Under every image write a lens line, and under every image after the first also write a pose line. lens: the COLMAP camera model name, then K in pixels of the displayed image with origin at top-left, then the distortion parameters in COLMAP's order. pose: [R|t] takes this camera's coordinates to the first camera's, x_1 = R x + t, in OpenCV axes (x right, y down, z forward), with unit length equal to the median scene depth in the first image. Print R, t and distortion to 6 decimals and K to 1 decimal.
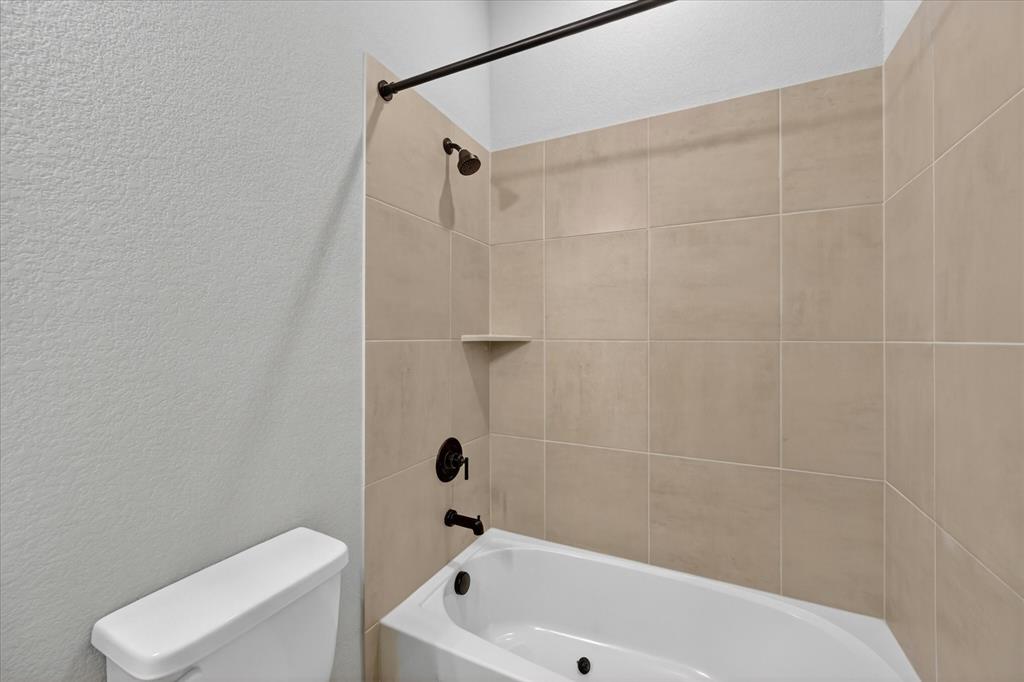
lens RADIAL K [[403.2, 0, 515.5], [0, 403.2, 339.9], [0, 0, 1]] dist [0.000742, -0.000059]
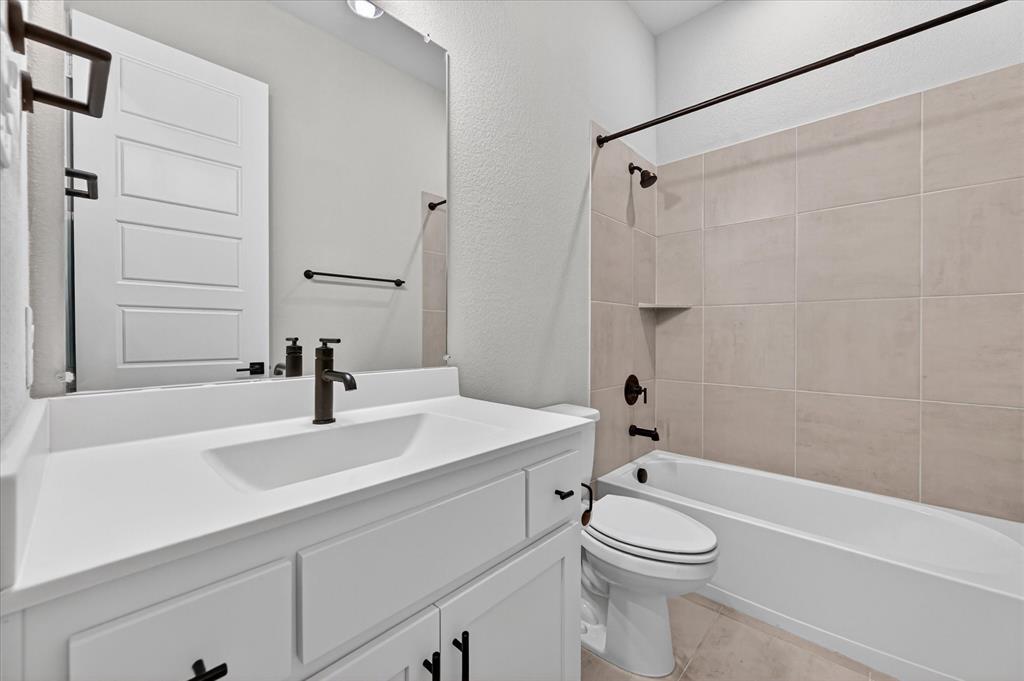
lens RADIAL K [[403.2, 0, 508.2], [0, 403.2, 338.8], [0, 0, 1]] dist [0.000742, -0.000059]
pose [[0.956802, 0.003596, -0.290718, -0.169671], [-0.002447, 0.999988, 0.004316, 0.113834], [0.290730, -0.003418, 0.956799, -0.486671]]
